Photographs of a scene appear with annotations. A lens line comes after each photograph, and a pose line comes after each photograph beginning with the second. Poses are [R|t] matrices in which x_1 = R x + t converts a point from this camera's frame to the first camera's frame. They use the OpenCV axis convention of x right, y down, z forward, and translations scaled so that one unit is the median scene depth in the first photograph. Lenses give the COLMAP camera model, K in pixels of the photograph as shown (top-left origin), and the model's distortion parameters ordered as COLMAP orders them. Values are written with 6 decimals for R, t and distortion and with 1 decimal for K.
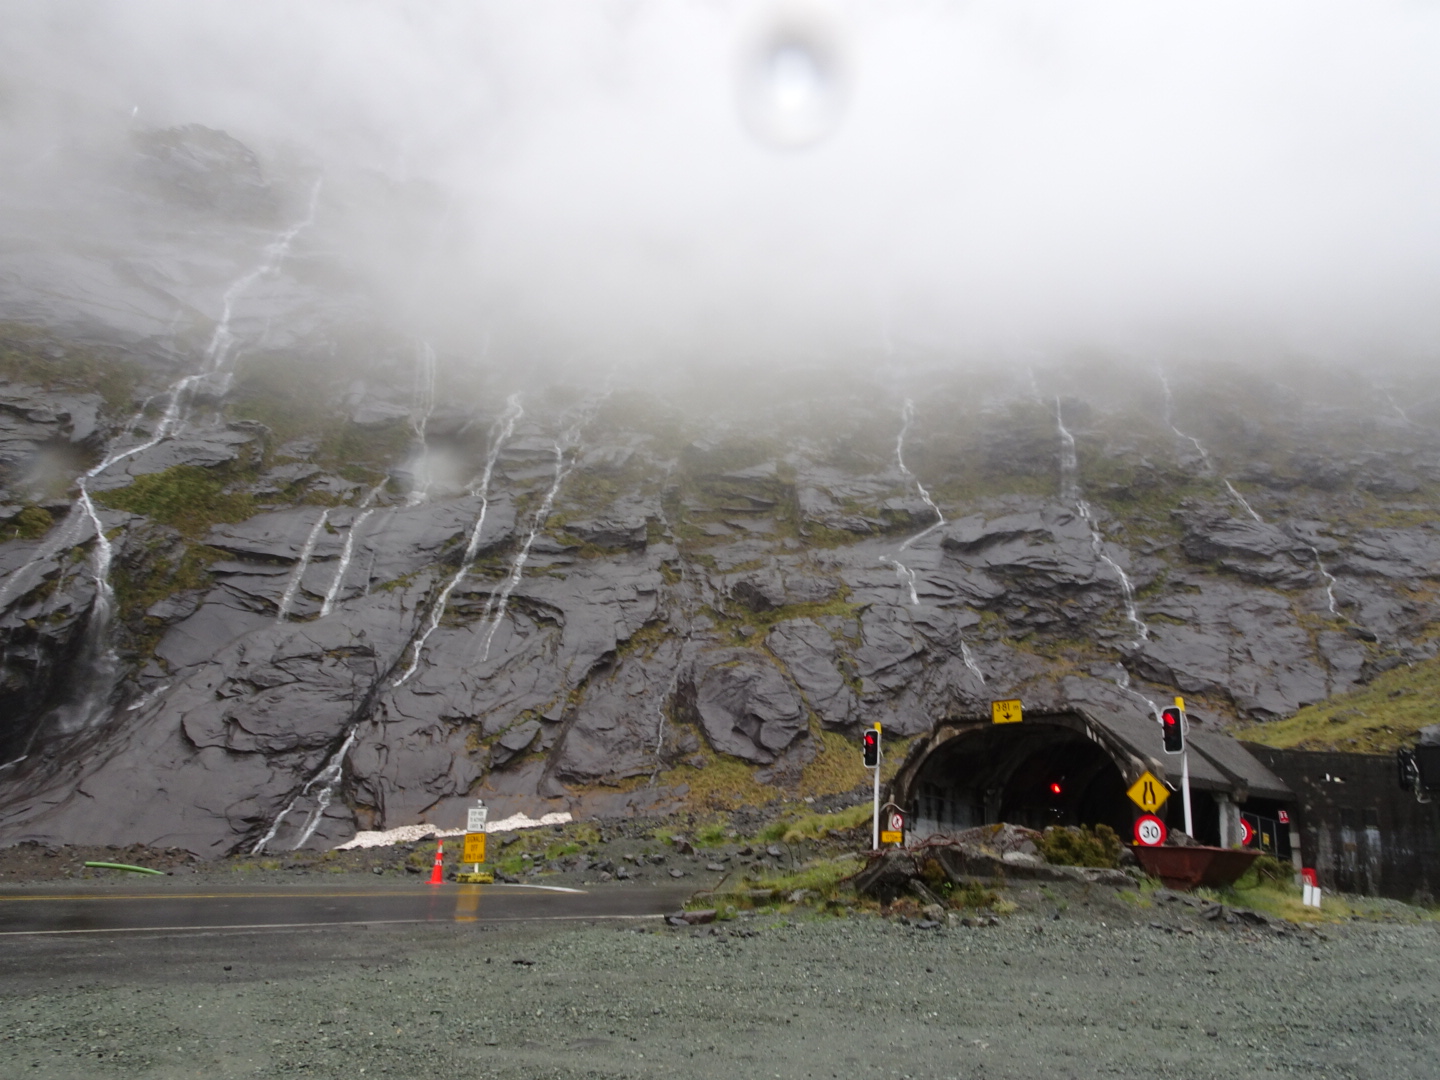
lens RADIAL K [[1028.4, 0, 726.3], [0, 1028.4, 536.3], [0, 0, 1]] dist [0.010689, -0.000711]
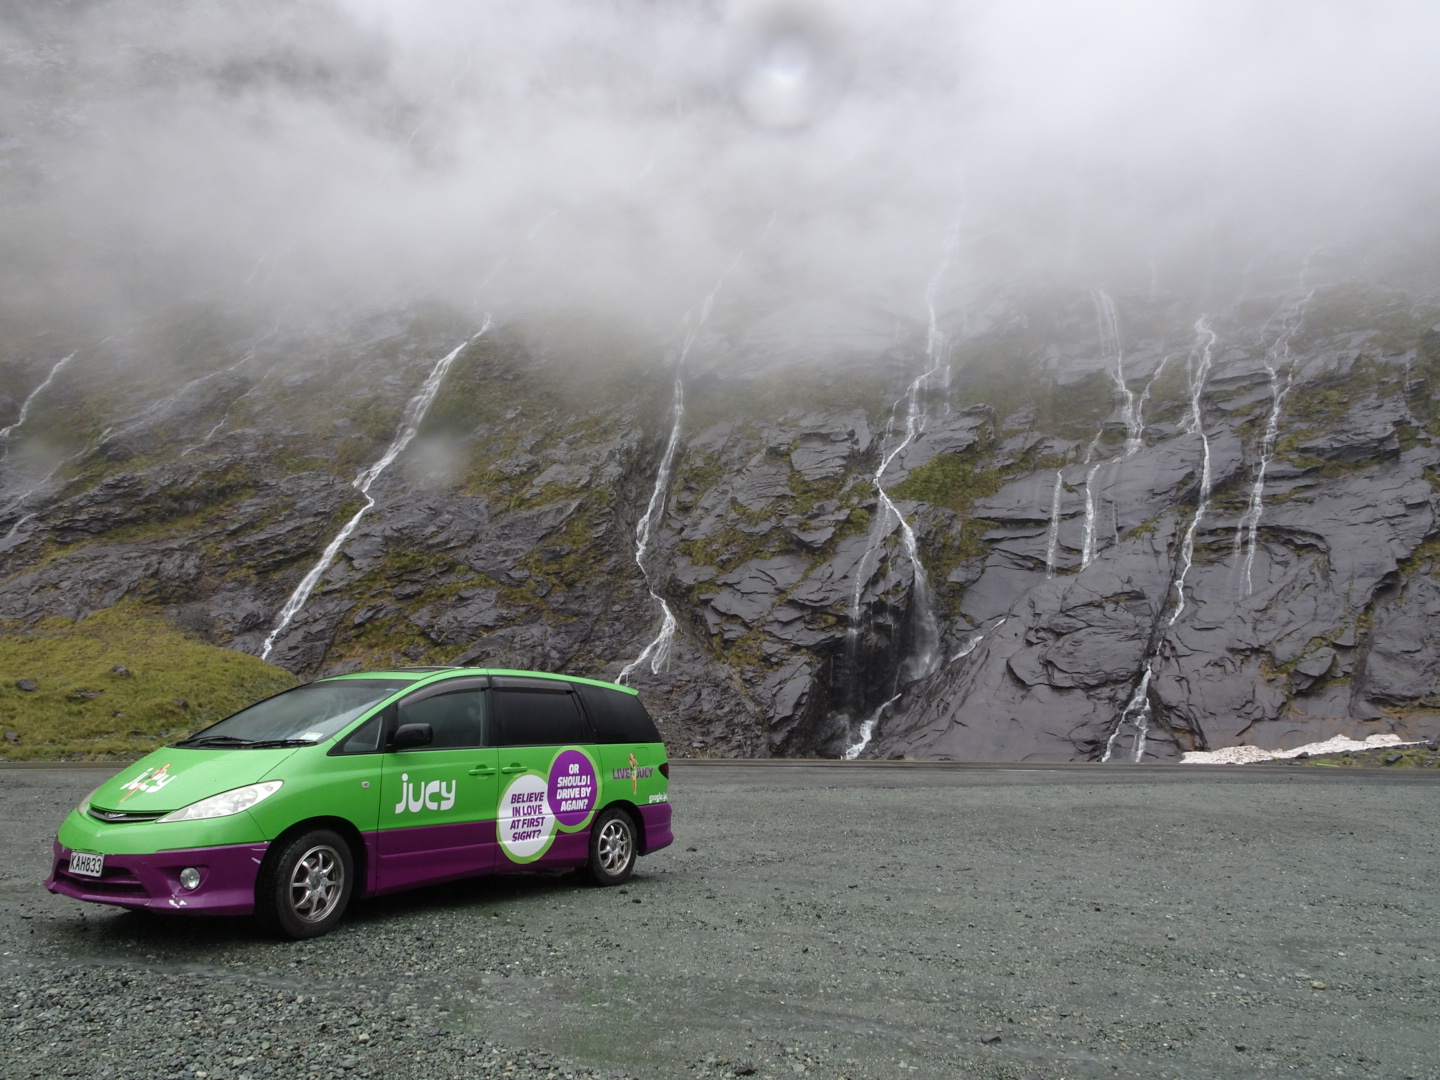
lens RADIAL K [[1028.4, 0, 724.8], [0, 1028.4, 542.4], [0, 0, 1]] dist [0.010689, -0.000711]
pose [[0.814799, -0.118911, -0.567418, -0.068406], [0.161273, 0.986597, 0.024829, -0.042025], [0.556861, -0.111740, 0.823055, -0.155614]]
